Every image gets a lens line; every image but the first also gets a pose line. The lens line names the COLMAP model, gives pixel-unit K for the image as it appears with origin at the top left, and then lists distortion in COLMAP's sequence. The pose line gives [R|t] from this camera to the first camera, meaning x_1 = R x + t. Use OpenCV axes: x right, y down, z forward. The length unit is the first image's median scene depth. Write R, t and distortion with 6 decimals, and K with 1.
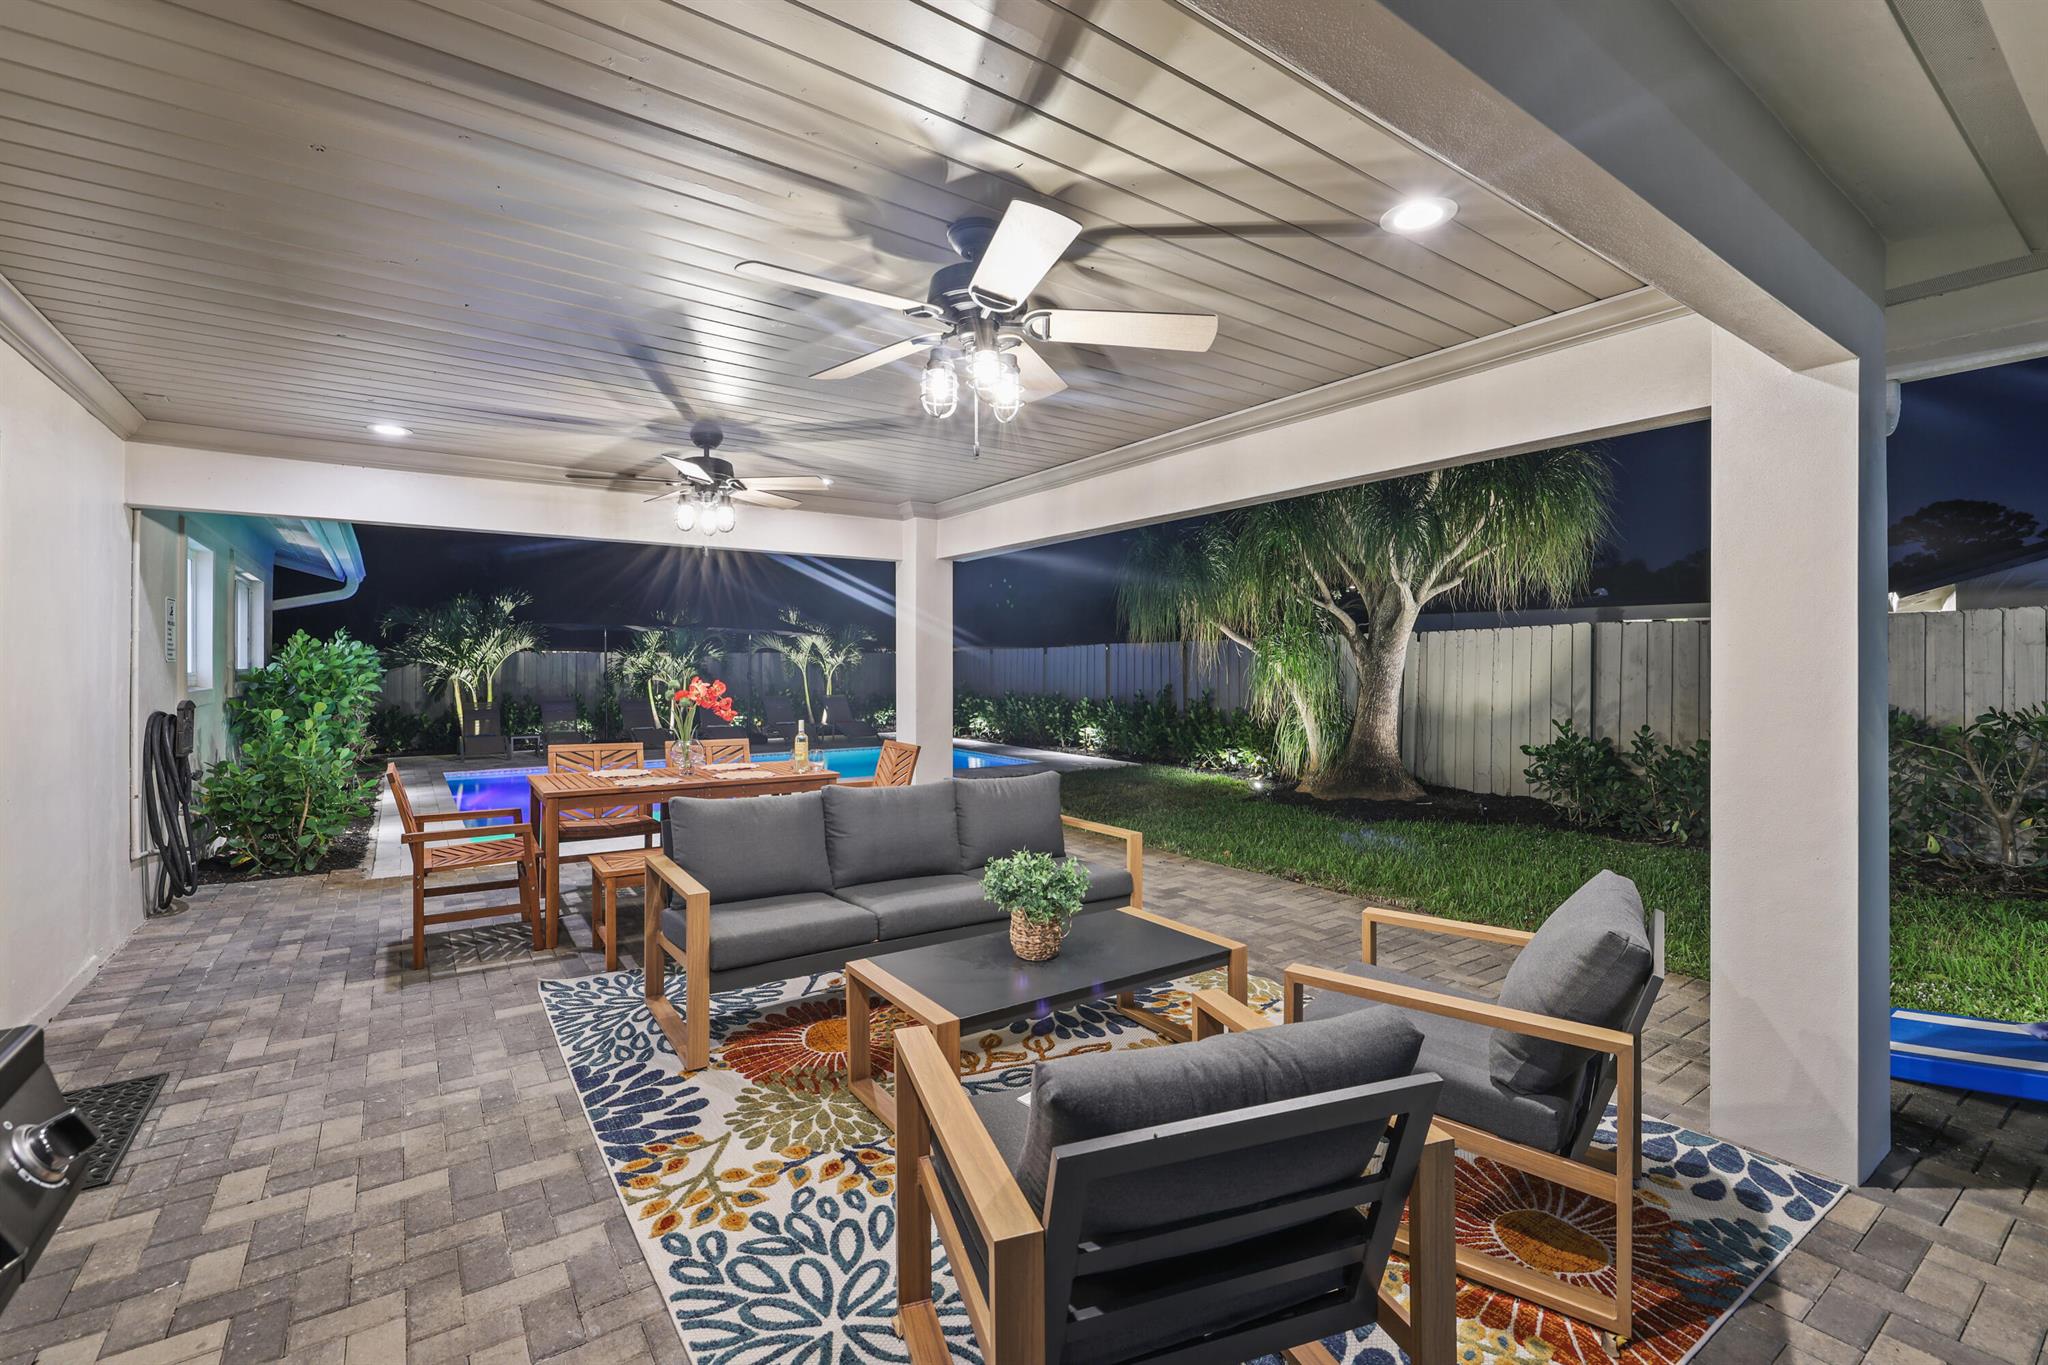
lens RADIAL K [[873.1, 0, 1014.5], [0, 873.1, 665.8], [0, 0, 1]] dist [0.000474, 0.000493]
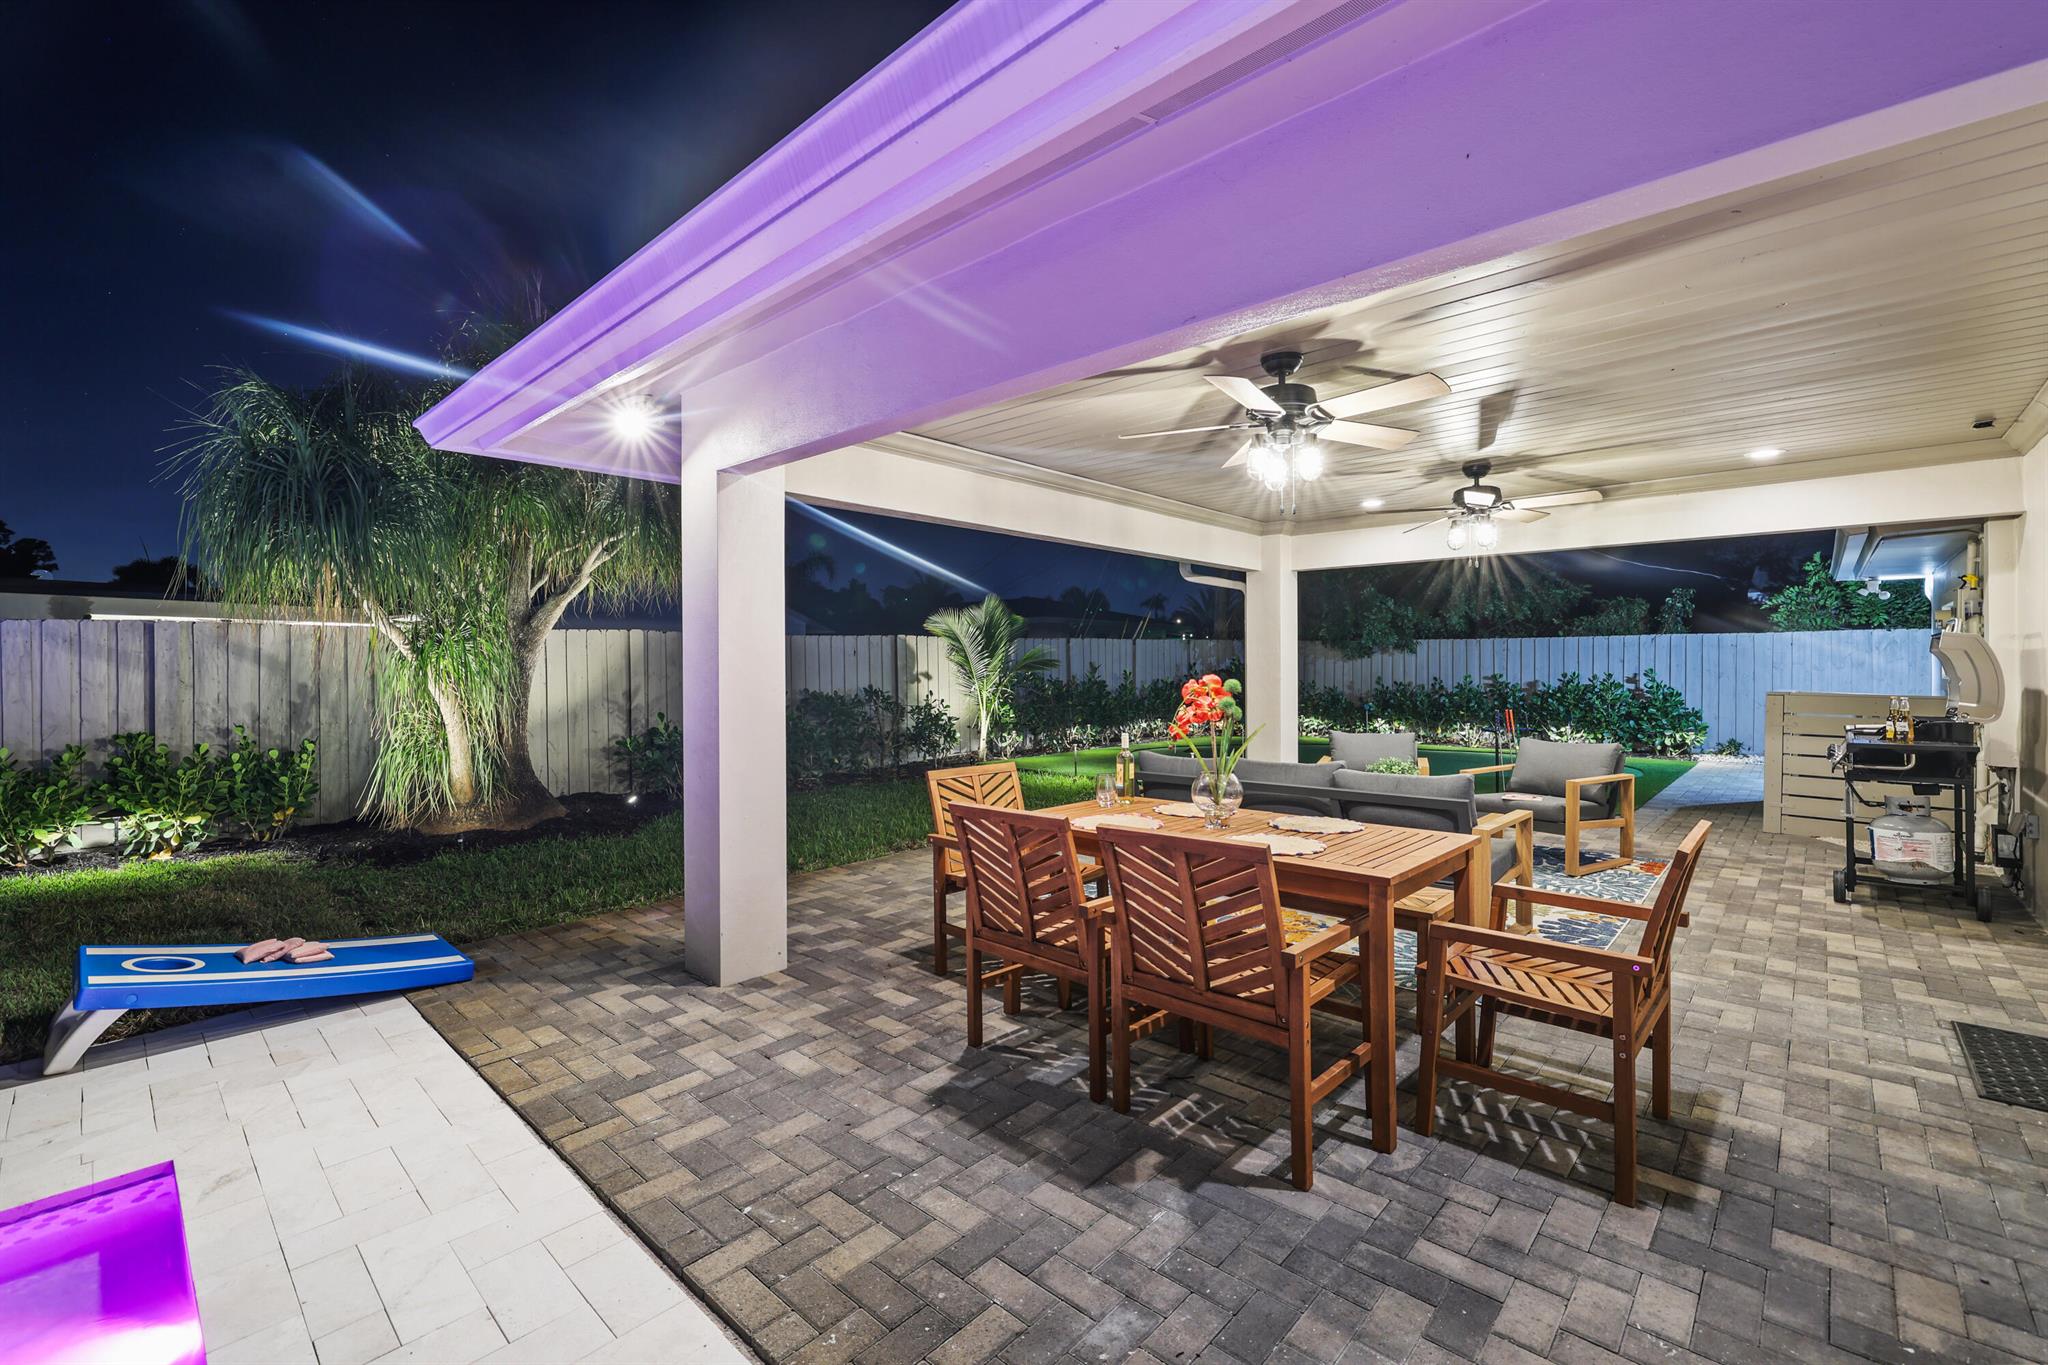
lens RADIAL K [[873.1, 0, 1014.5], [0, 873.1, 665.8], [0, 0, 1]] dist [0.000474, 0.000493]
pose [[-0.206529, 0.001613, 0.978439, -0.715516], [0.005156, 0.999987, -0.000560, 0.004606], [-0.978427, 0.004929, -0.206535, 0.940388]]
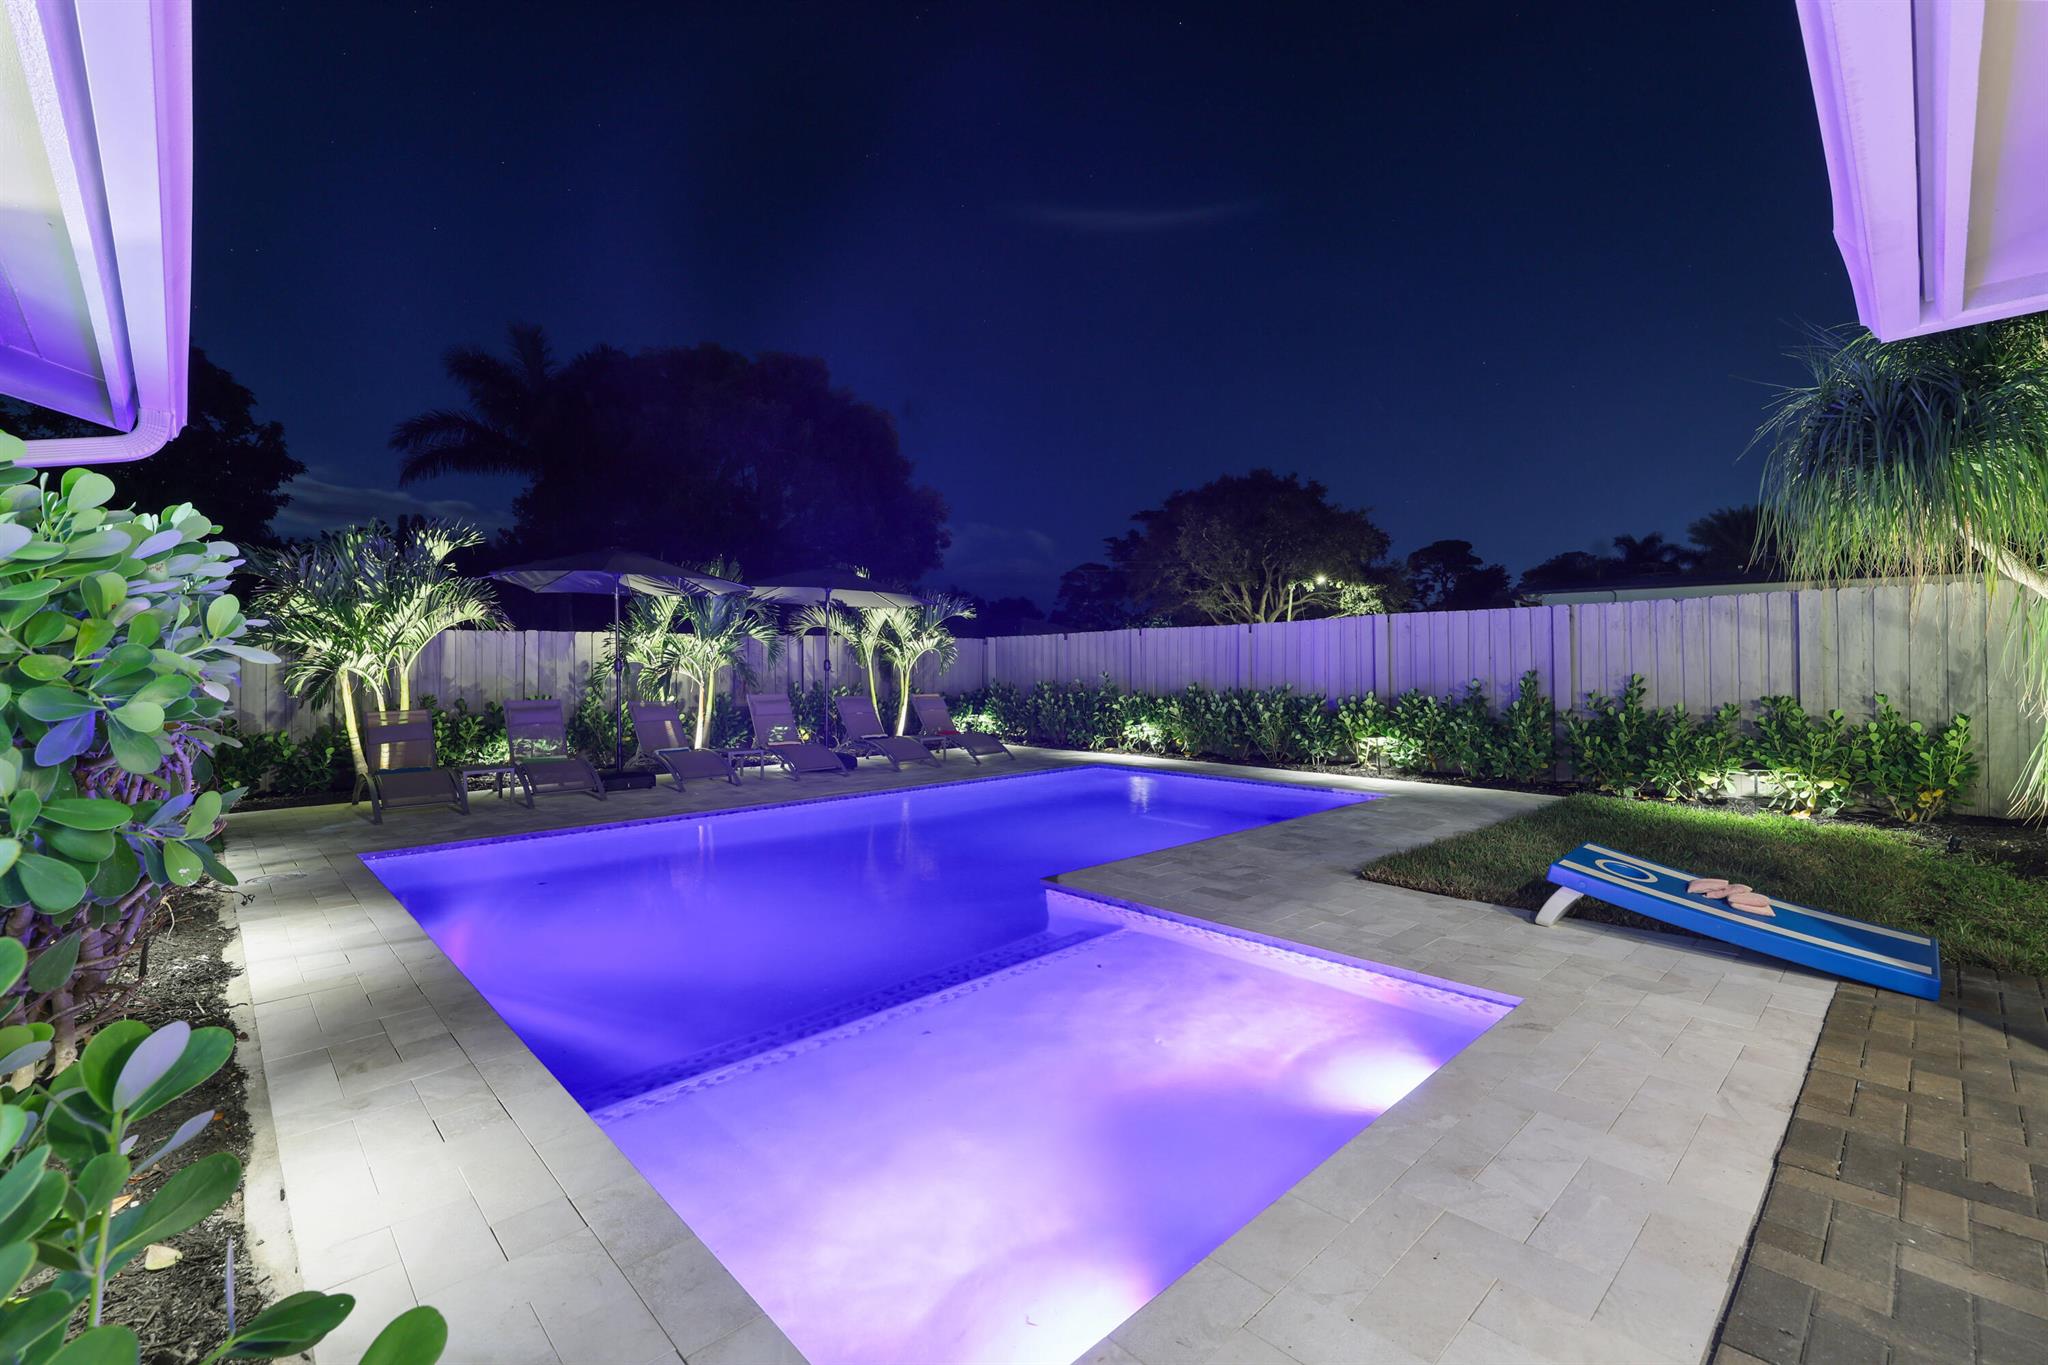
lens RADIAL K [[873.1, 0, 1014.5], [0, 873.1, 665.8], [0, 0, 1]] dist [0.000474, 0.000493]
pose [[0.990152, -0.006358, 0.139853, -0.612760], [0.006698, 0.999976, -0.001964, 0.033339], [-0.139837, 0.002881, 0.990170, 0.792624]]
